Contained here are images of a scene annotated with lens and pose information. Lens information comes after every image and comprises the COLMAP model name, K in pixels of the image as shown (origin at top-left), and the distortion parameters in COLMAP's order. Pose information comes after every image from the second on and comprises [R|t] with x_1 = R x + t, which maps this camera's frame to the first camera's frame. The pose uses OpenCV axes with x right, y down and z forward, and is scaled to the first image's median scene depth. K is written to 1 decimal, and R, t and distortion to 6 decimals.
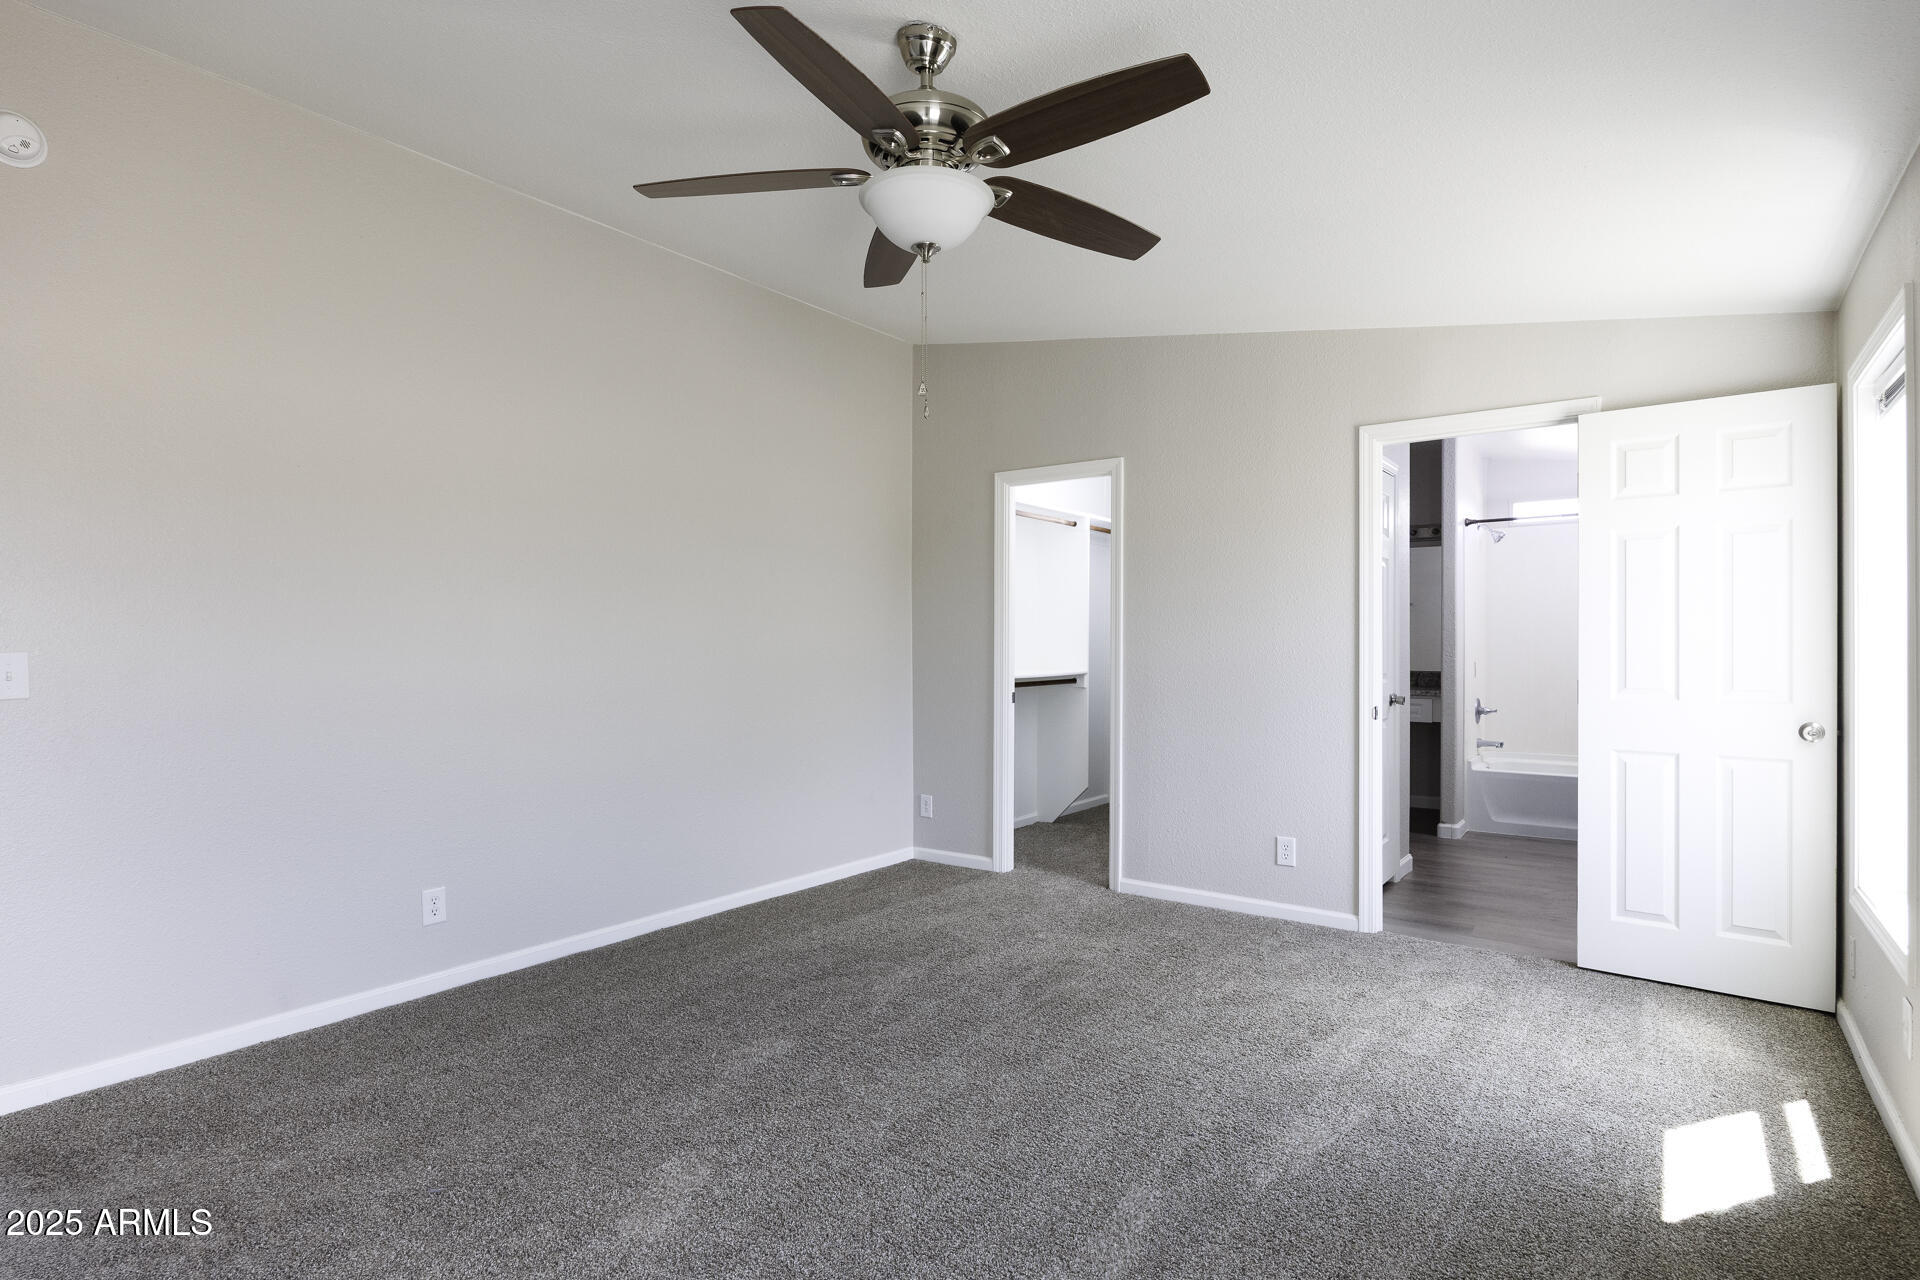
lens RADIAL K [[974.5, 0, 955.6], [0, 974.5, 649.4], [0, 0, 1]] dist [0.001811, 0.000445]
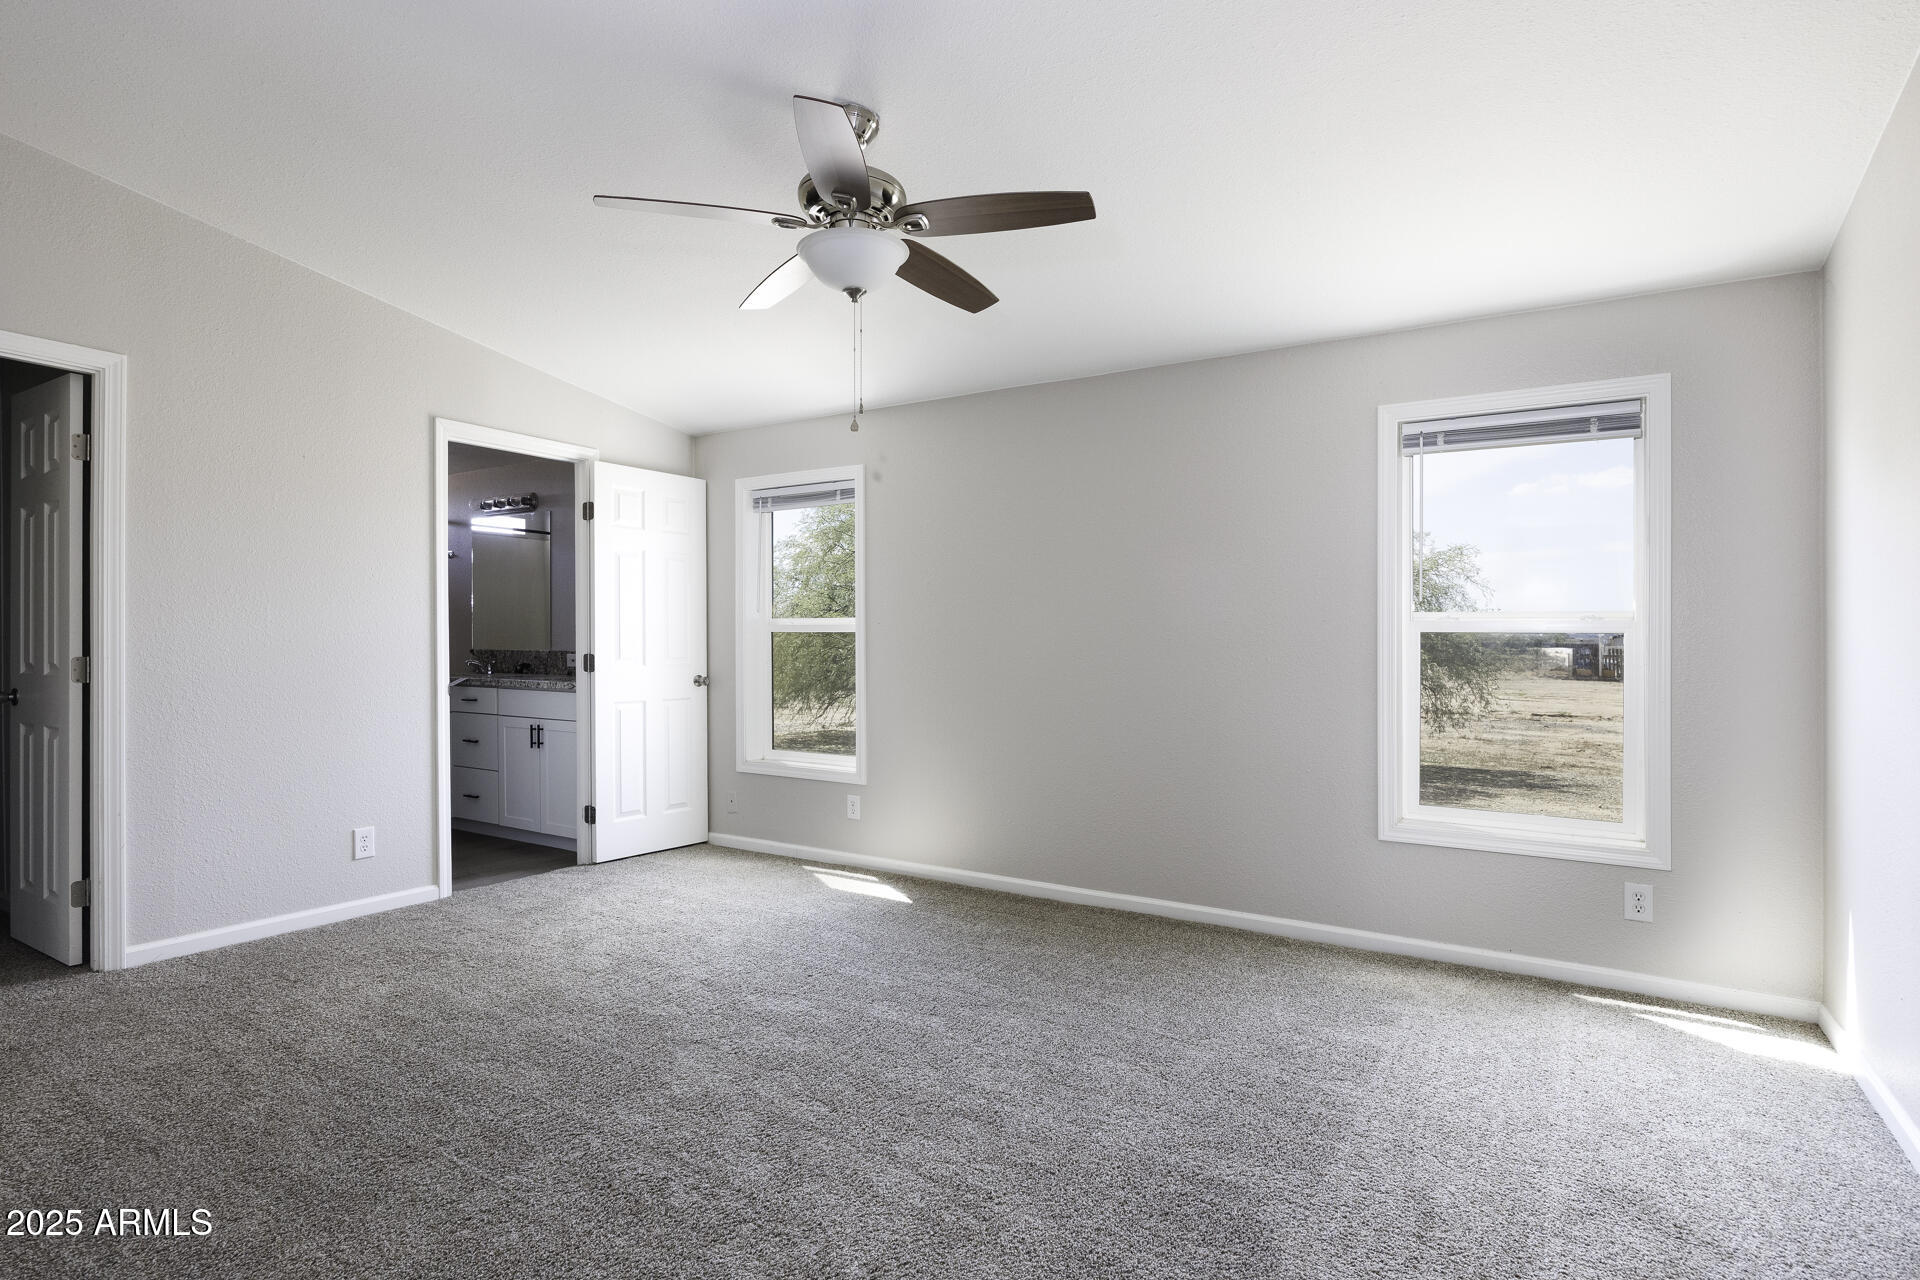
lens RADIAL K [[976.3, 0, 969.7], [0, 976.3, 651.7], [0, 0, 1]] dist [-0.000970, -0.000174]
pose [[-0.071929, -0.010913, 0.997350, -0.659453], [-0.001354, 0.999940, 0.010843, 0.010437], [-0.997409, -0.000570, -0.071940, 0.492710]]
